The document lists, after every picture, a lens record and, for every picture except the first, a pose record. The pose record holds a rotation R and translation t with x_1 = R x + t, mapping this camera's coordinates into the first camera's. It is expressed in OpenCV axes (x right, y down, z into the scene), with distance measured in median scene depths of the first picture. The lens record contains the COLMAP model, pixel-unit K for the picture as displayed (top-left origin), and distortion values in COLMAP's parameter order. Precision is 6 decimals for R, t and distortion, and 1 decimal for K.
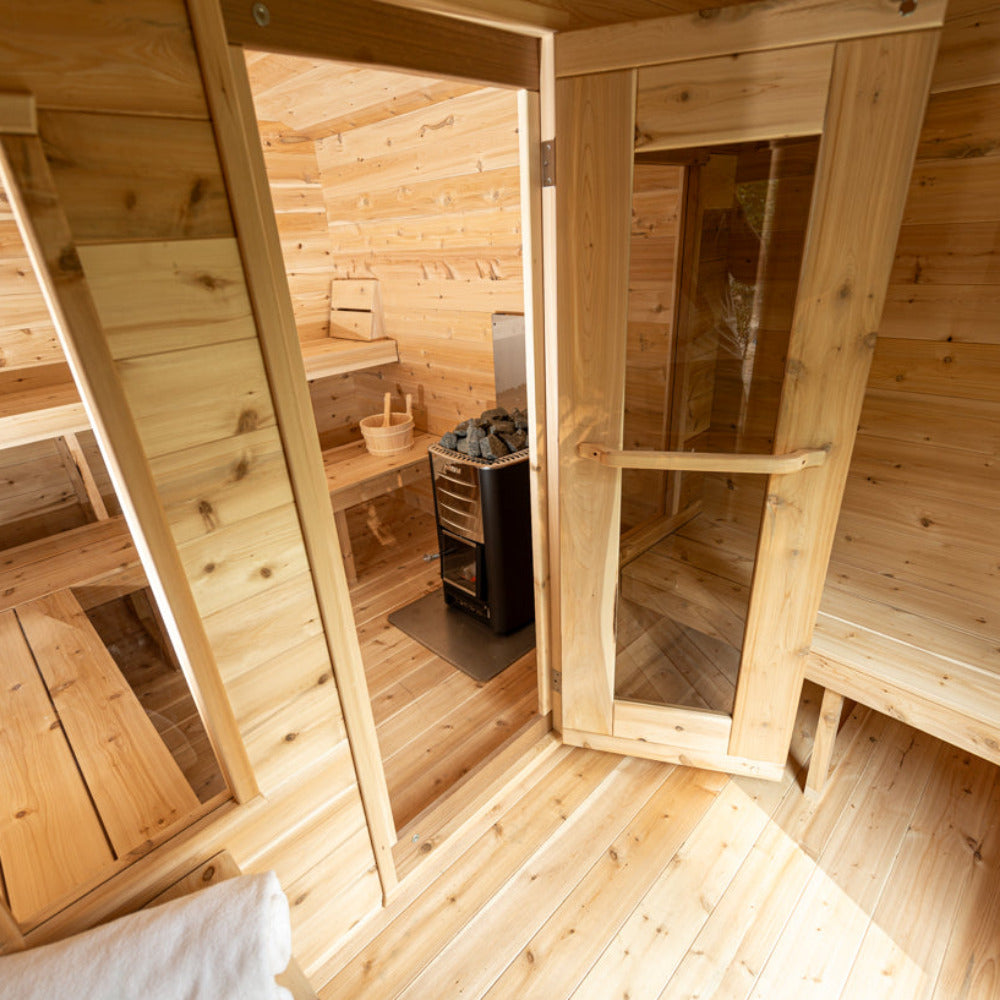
lens RADIAL K [[581.0, 0, 493.0], [0, 581.0, 506.6], [0, 0, 1]] dist [0.013995, -0.007059]
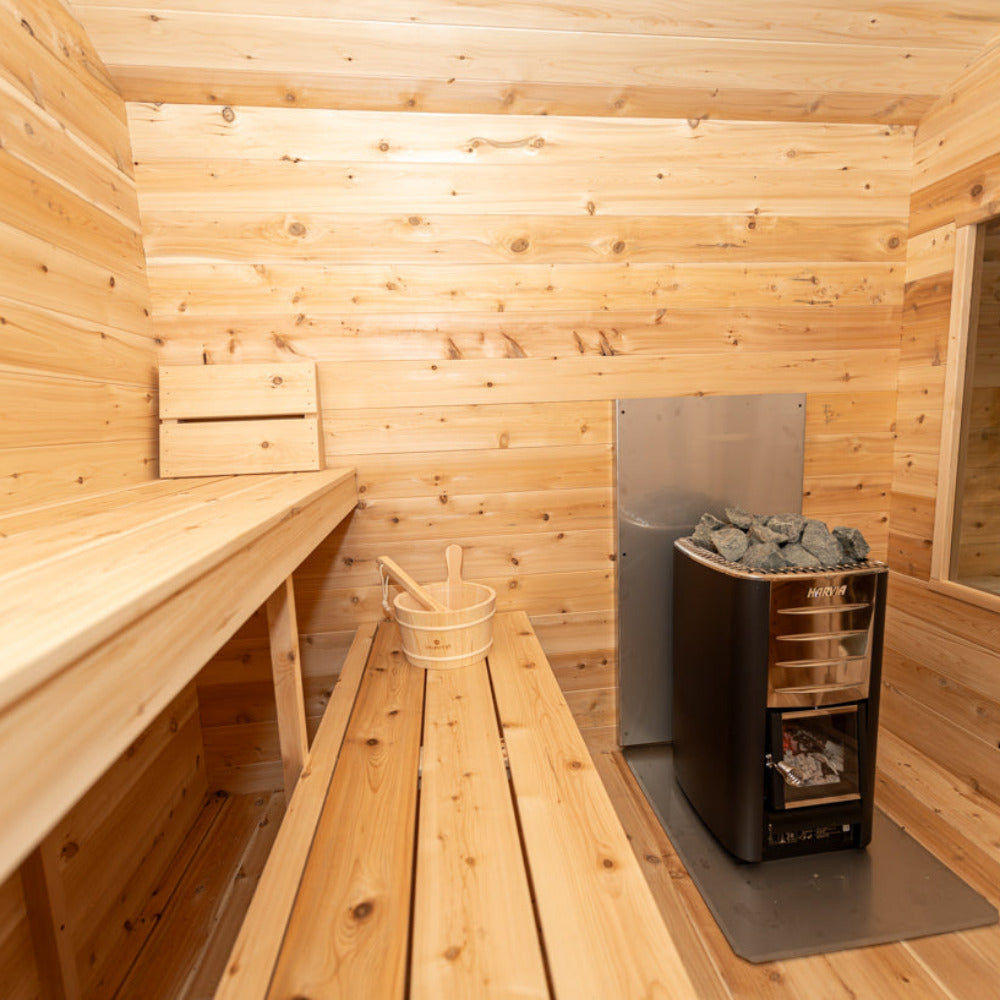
lens RADIAL K [[581.0, 0, 514.9], [0, 581.0, 505.7], [0, 0, 1]] dist [0.013995, -0.007059]
pose [[0.602312, -0.080238, 0.794218, -0.568822], [0.338229, 0.926864, -0.162864, -0.121185], [-0.723064, 0.366723, 0.585400, 0.636358]]
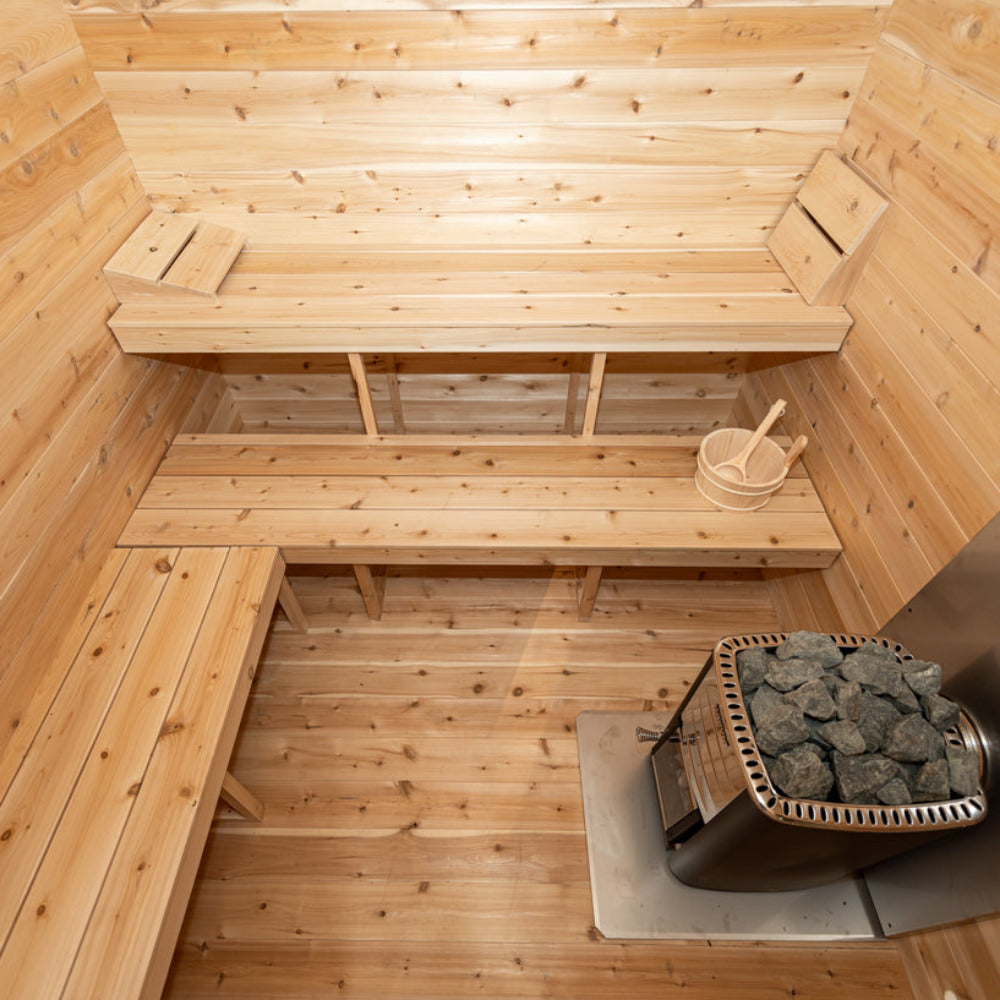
lens RADIAL K [[581.0, 0, 489.3], [0, 581.0, 507.5], [0, 0, 1]] dist [0.013995, -0.007059]
pose [[0.704231, 0.571065, -0.421835, -0.082524], [-0.334794, 0.791062, 0.511991, -0.343776], [0.626077, -0.219332, 0.748279, 0.353837]]
